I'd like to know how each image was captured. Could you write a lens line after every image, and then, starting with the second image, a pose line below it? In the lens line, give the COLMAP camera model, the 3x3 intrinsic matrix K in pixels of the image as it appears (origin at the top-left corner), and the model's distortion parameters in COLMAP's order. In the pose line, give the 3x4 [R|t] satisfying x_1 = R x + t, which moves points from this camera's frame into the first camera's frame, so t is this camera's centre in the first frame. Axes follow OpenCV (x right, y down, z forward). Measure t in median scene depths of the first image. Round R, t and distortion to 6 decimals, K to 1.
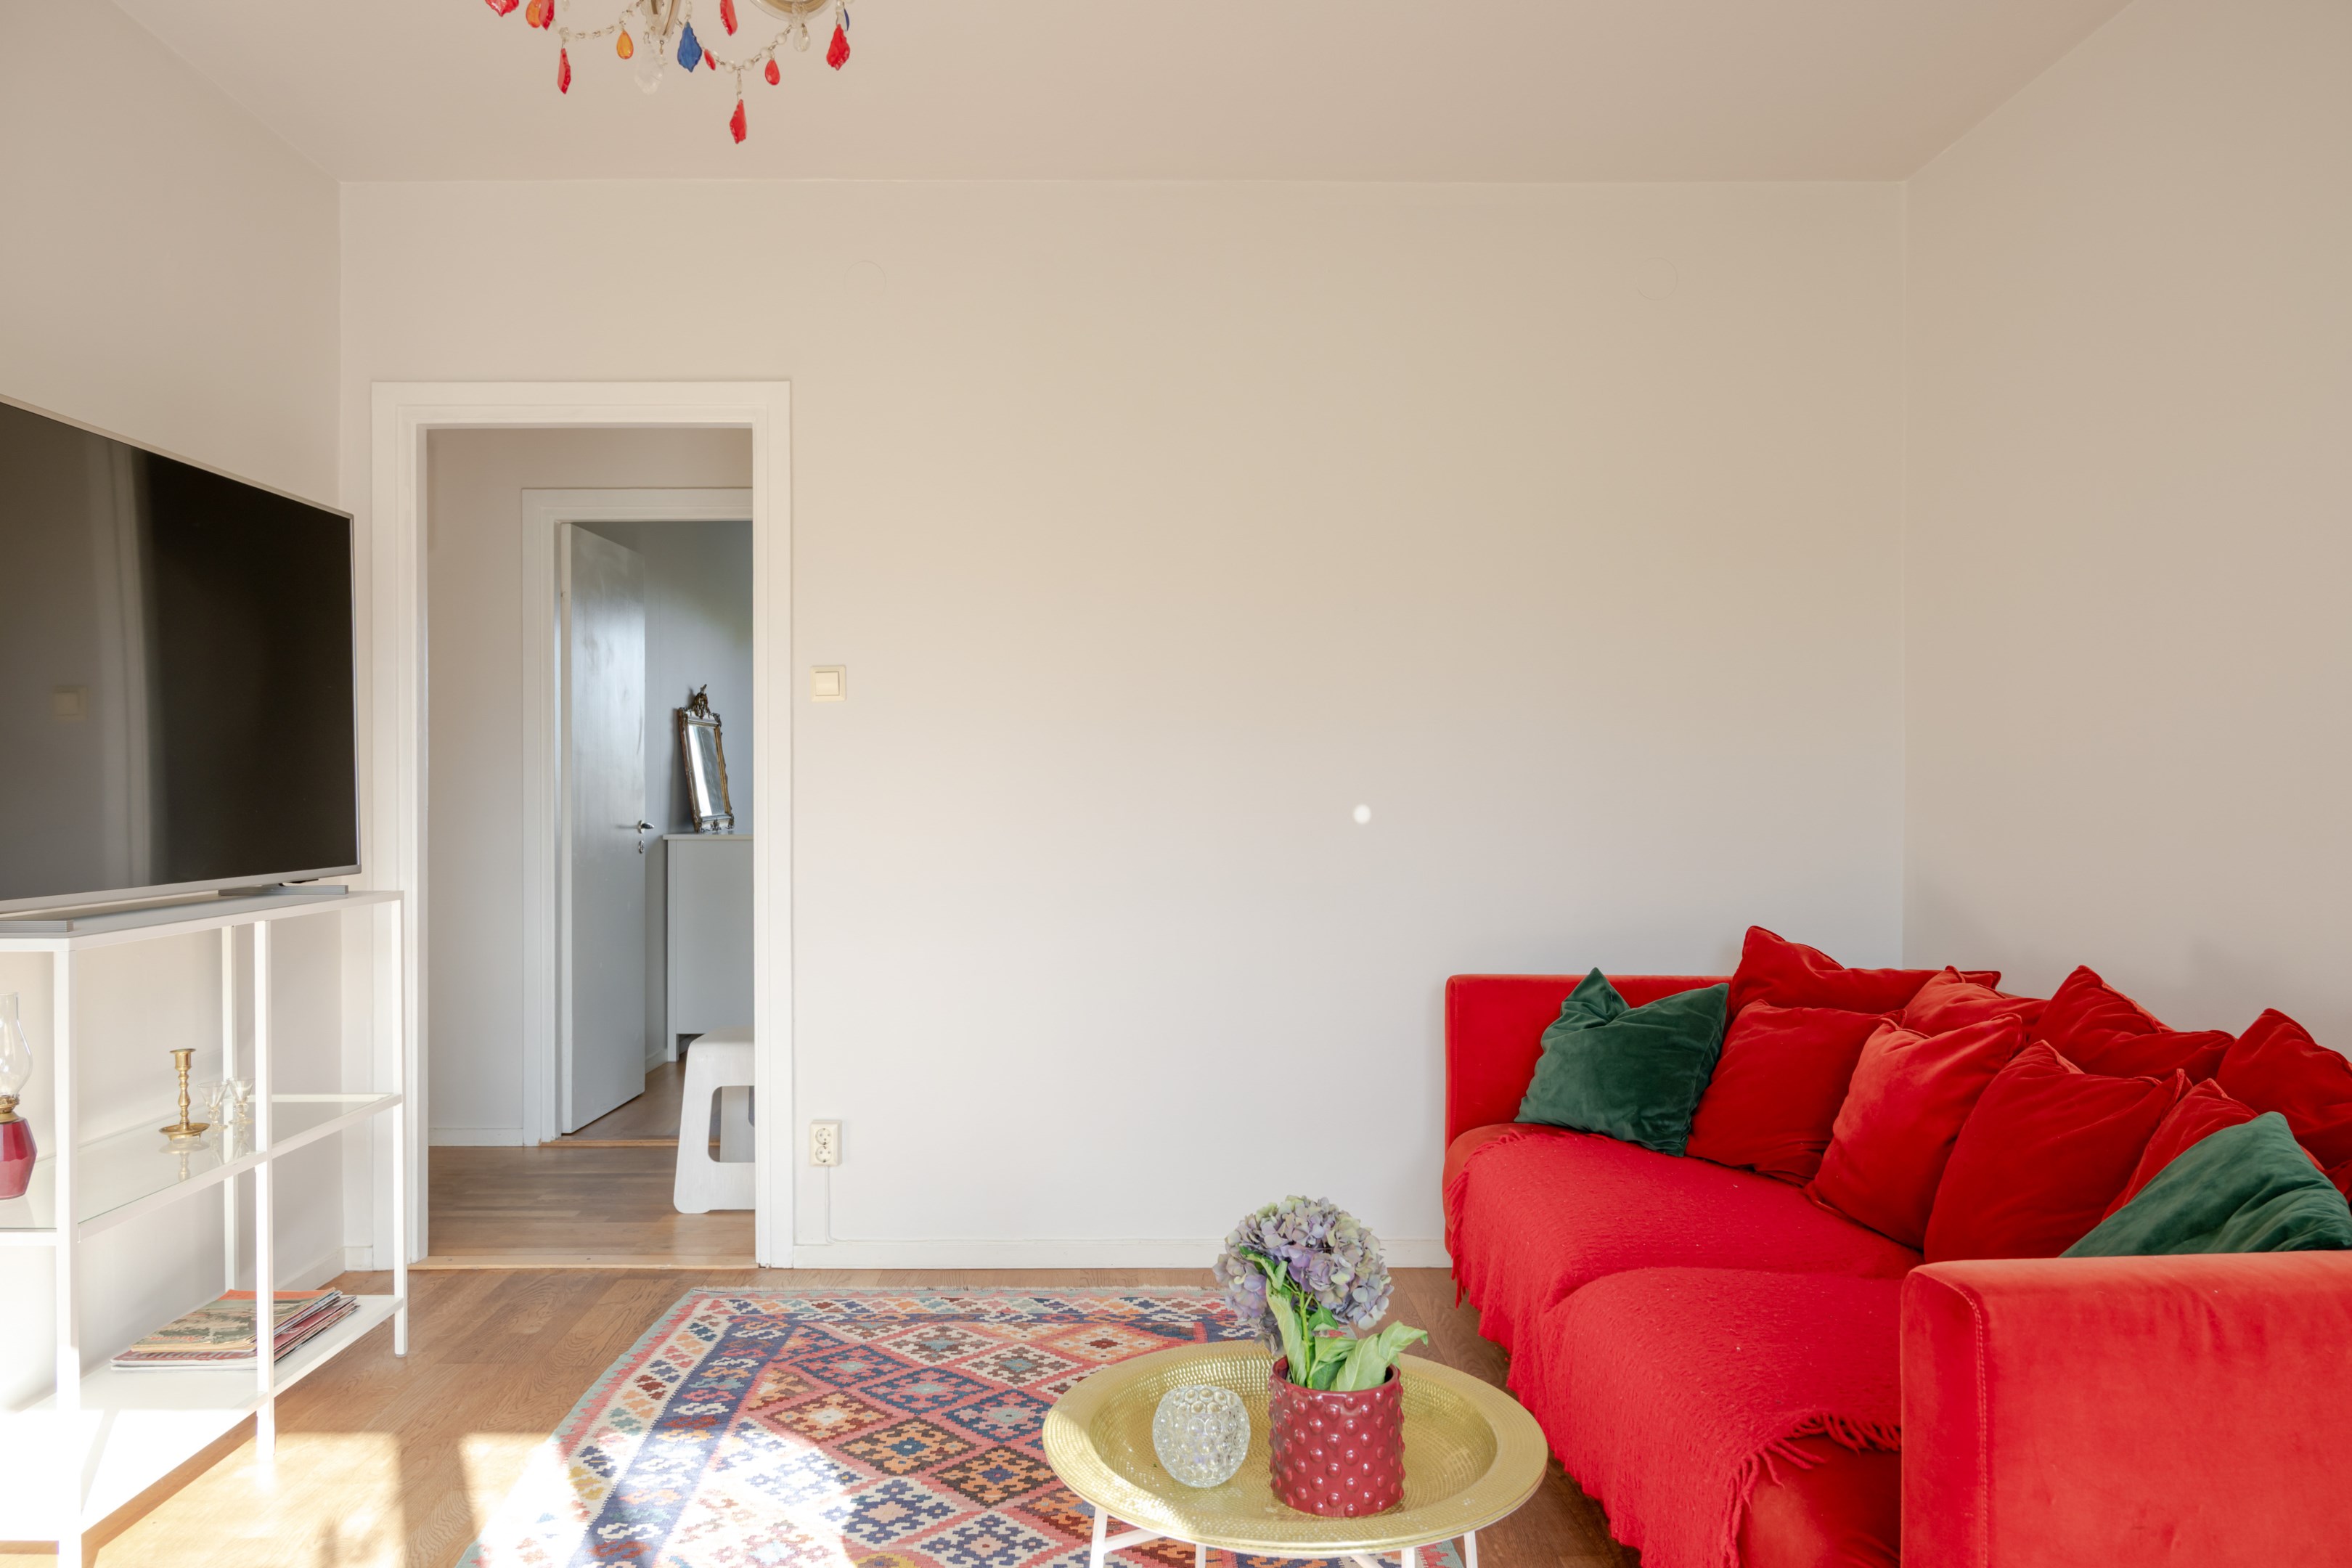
lens RADIAL K [[1605.3, 0, 1175.5], [0, 1605.3, 780.1], [0, 0, 1]] dist [-0.004126, -0.001912]
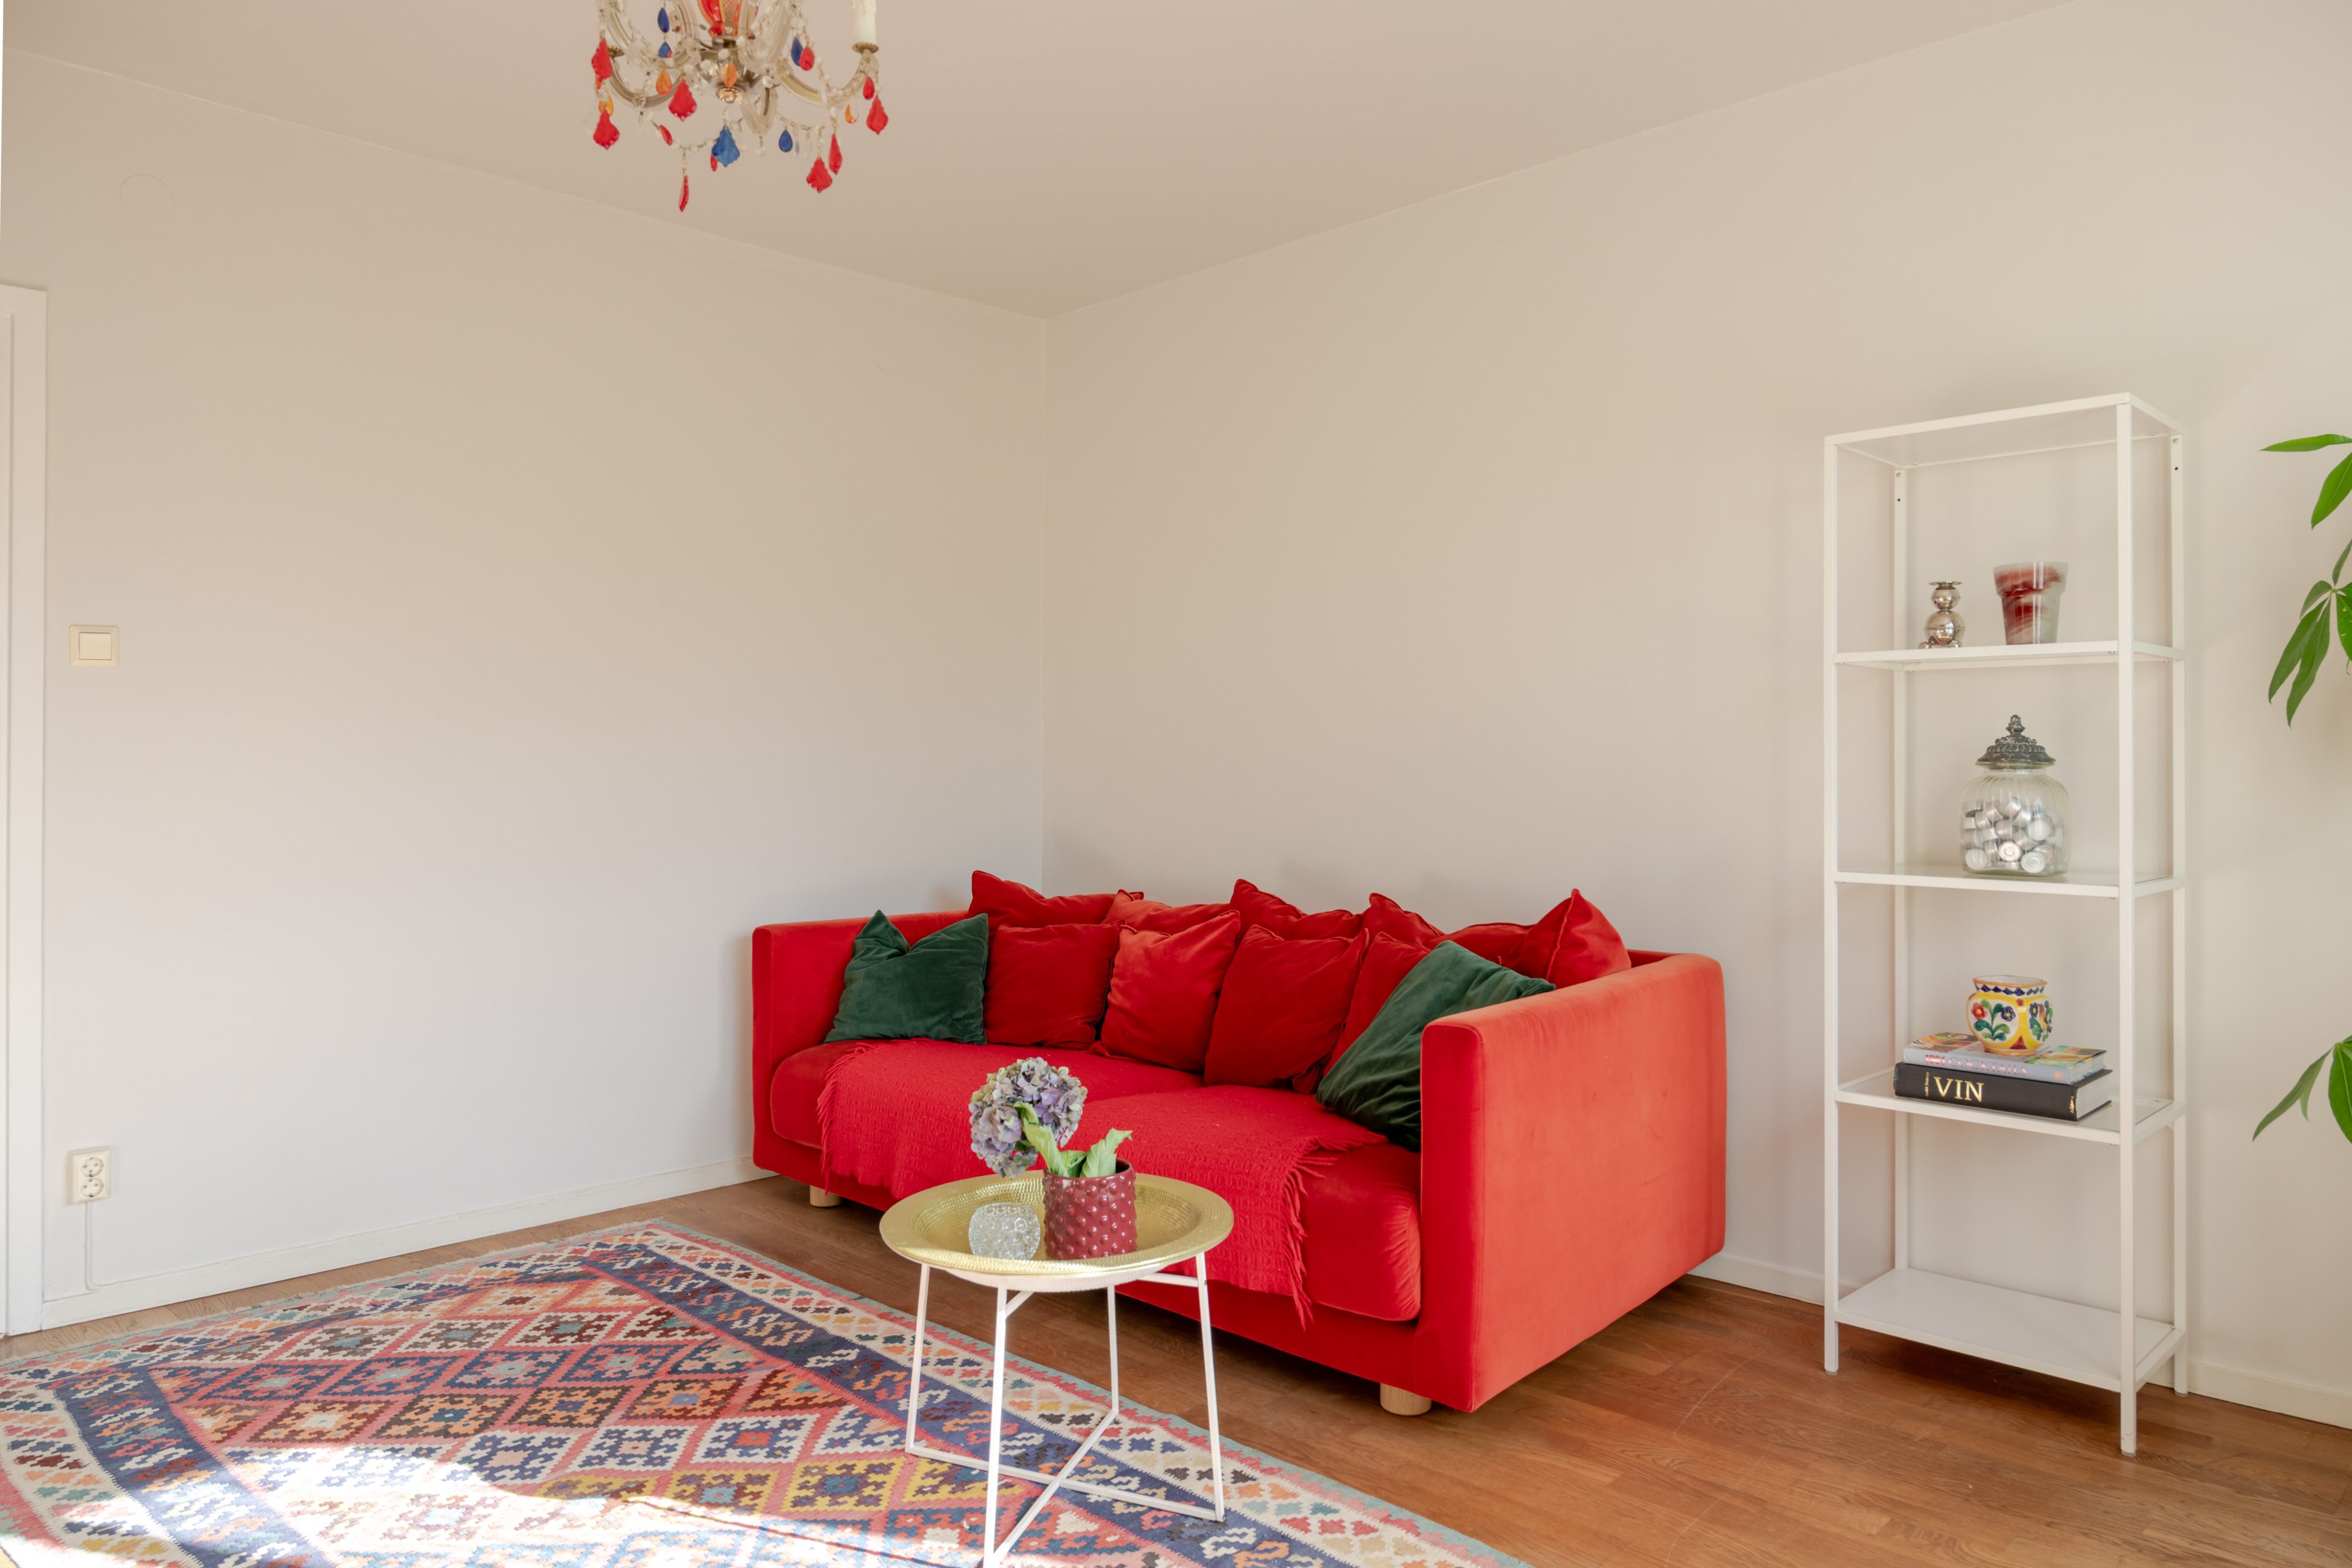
lens RADIAL K [[1605.3, 0, 1211.5], [0, 1605.3, 735.8], [0, 0, 1]] dist [-0.004126, -0.001912]
pose [[0.686523, 0.012775, 0.726996, -0.506305], [-0.002007, 0.999875, -0.015675, 0.001200], [-0.727105, 0.009302, 0.686463, -0.043001]]
